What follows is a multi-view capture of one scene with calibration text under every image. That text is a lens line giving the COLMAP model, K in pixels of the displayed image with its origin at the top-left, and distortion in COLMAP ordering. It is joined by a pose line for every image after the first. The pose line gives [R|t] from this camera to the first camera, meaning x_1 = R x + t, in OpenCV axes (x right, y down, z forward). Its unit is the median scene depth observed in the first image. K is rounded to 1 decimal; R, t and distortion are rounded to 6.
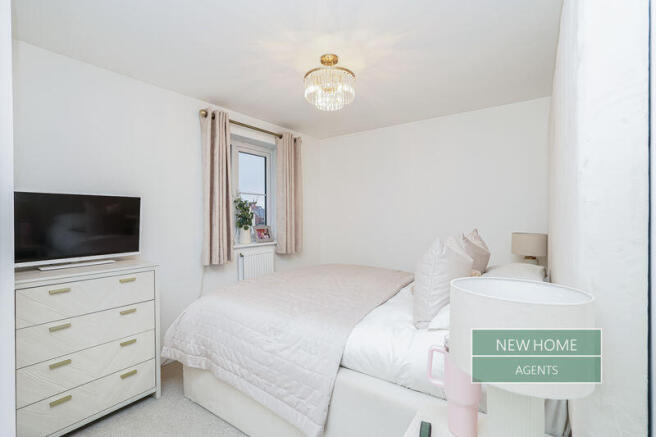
lens RADIAL K [[305.0, 0, 325.5], [0, 305.0, 207.3], [0, 0, 1]] dist [-0.032681, 0.016262]
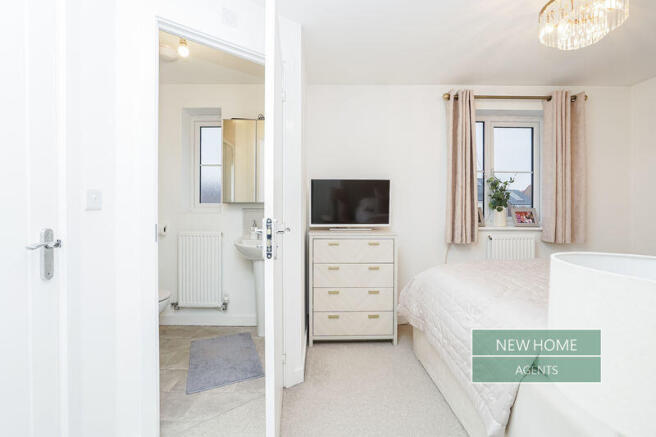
lens RADIAL K [[307.7, 0, 327.3], [0, 307.7, 202.0], [0, 0, 1]] dist [-0.002895, -0.000342]
pose [[0.589672, -0.006442, -0.807617, 0.199754], [0.015468, 0.999875, 0.003318, 0.038581], [0.807495, -0.014448, 0.589698, 0.044855]]
